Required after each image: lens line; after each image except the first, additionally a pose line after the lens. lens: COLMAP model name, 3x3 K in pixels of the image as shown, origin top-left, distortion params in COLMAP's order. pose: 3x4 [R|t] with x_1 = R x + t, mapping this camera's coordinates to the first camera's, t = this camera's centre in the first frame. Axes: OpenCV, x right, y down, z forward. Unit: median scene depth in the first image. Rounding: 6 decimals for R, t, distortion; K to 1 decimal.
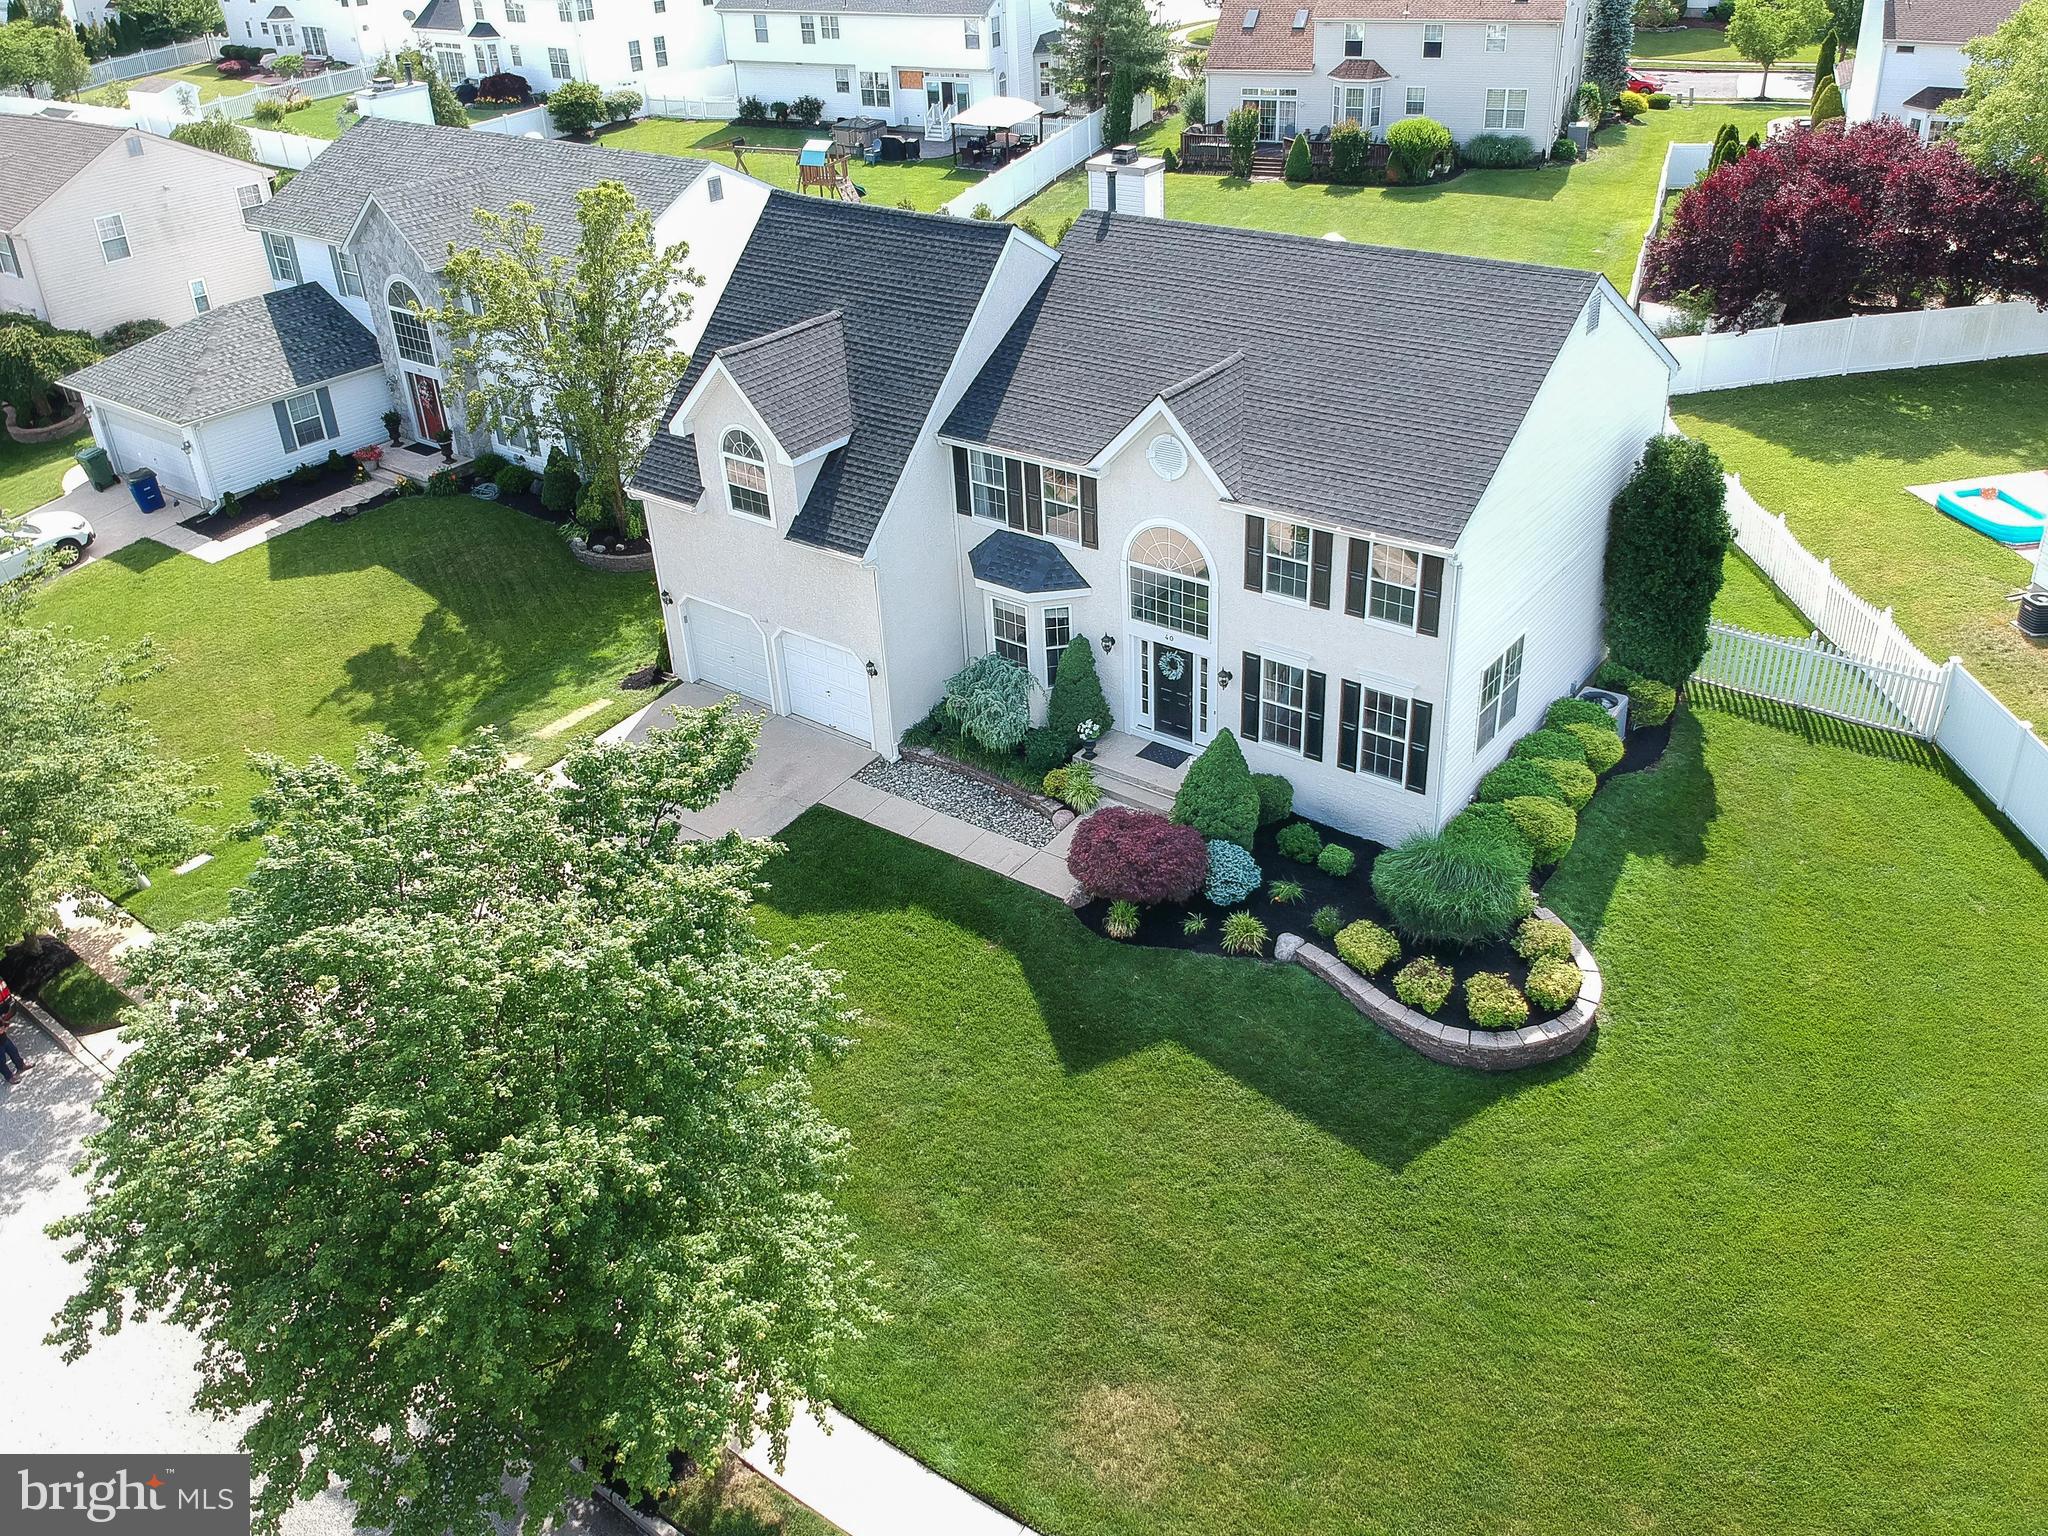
lens RADIAL K [[1640.3, 0, 1039.5], [0, 1640.3, 678.8], [0, 0, 1]] dist [0.114926, -0.218997]
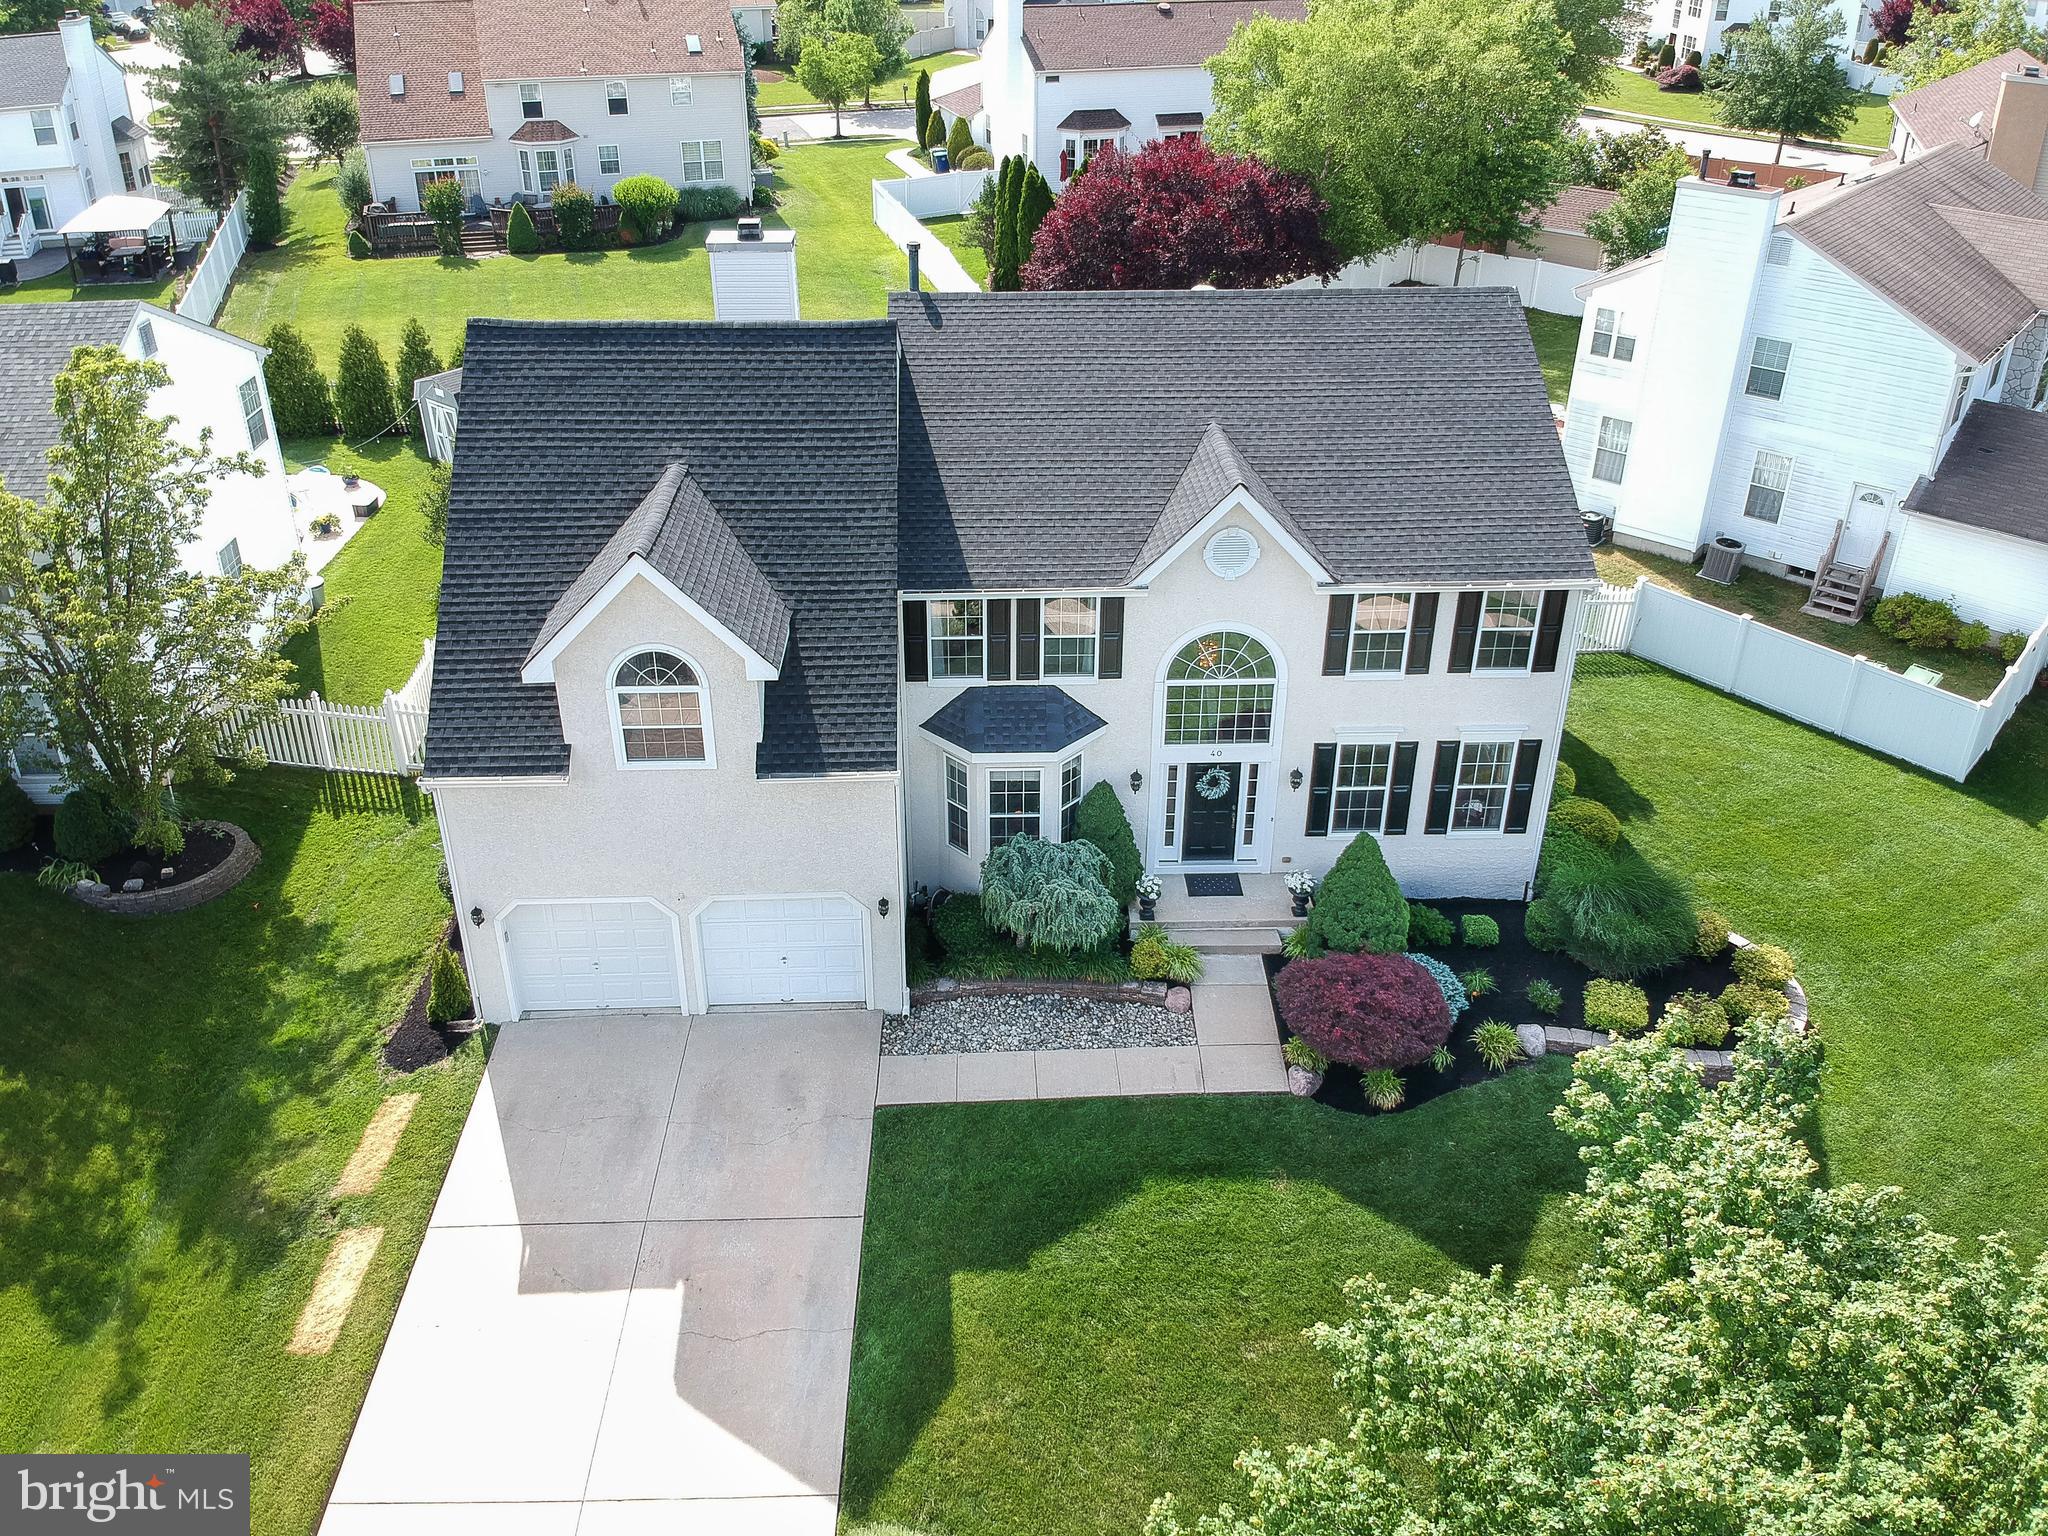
lens RADIAL K [[1595.1, 0, 1014.7], [0, 1595.1, 653.4], [0, 0, 1]] dist [0.148148, -0.318529]
pose [[0.767138, -0.252495, 0.589700, -0.477027], [0.268076, 0.961343, 0.062885, -0.153983], [-0.582782, 0.109843, 0.805171, 0.365077]]
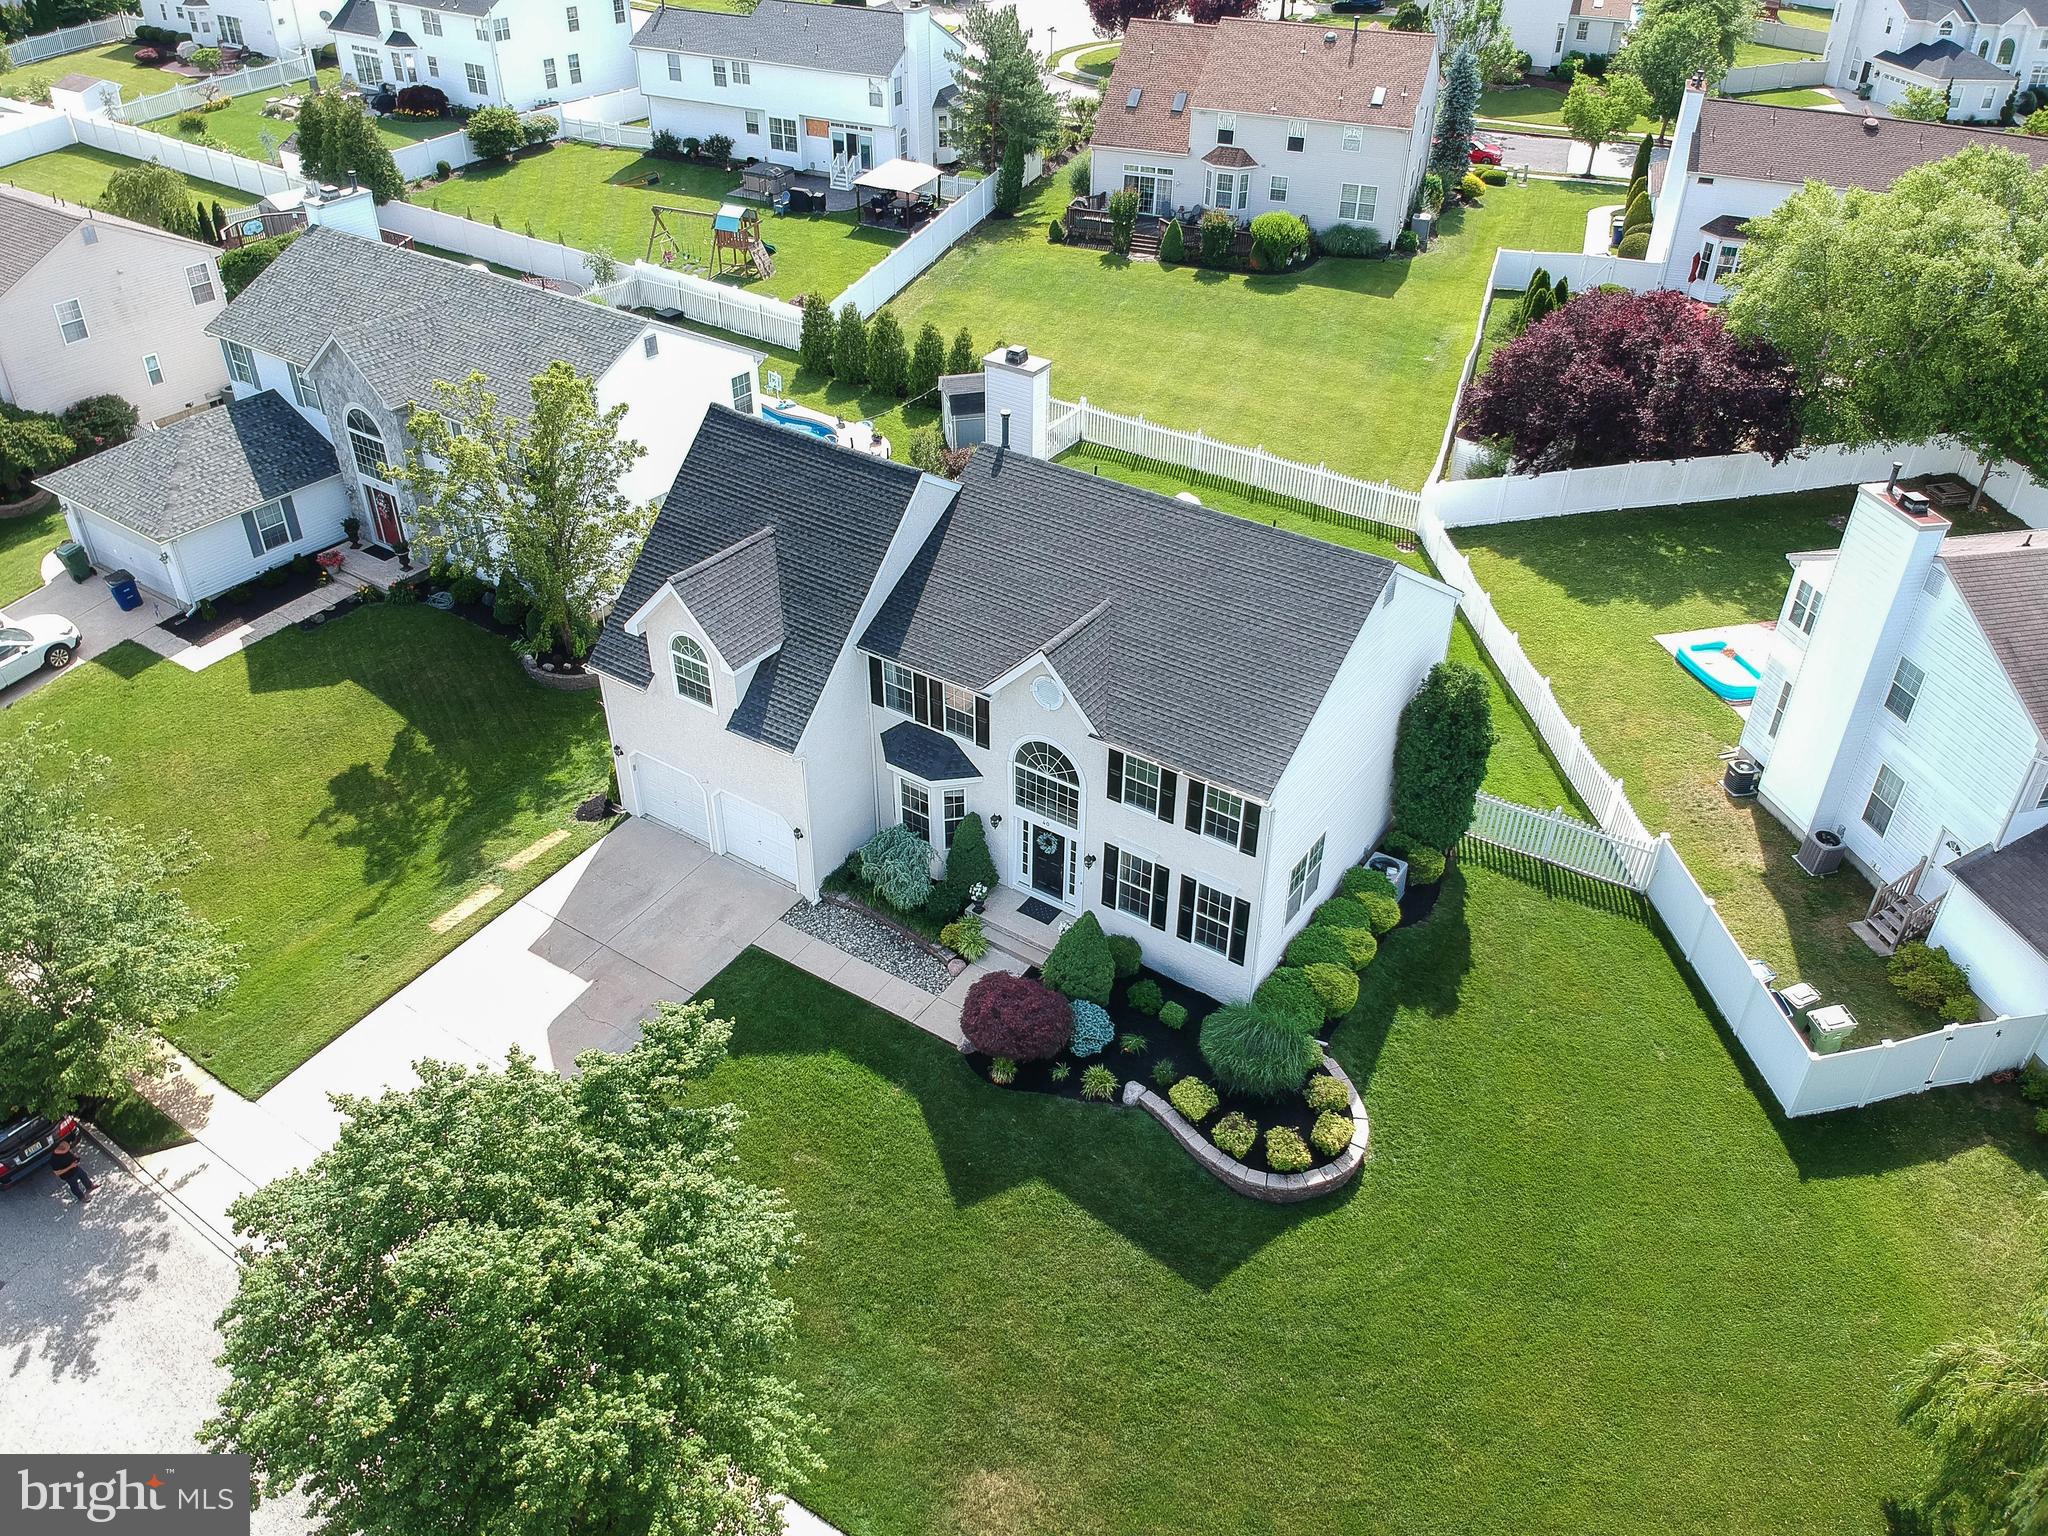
lens RADIAL K [[1548.1, 0, 1053.2], [0, 1548.1, 734.9], [0, 0, 1]] dist [0.106545, -0.185023]
pose [[0.996449, 0.013617, 0.083095, -0.012314], [-0.021953, 0.994720, 0.100249, -0.201888], [-0.081292, -0.101717, 0.991486, -0.138142]]
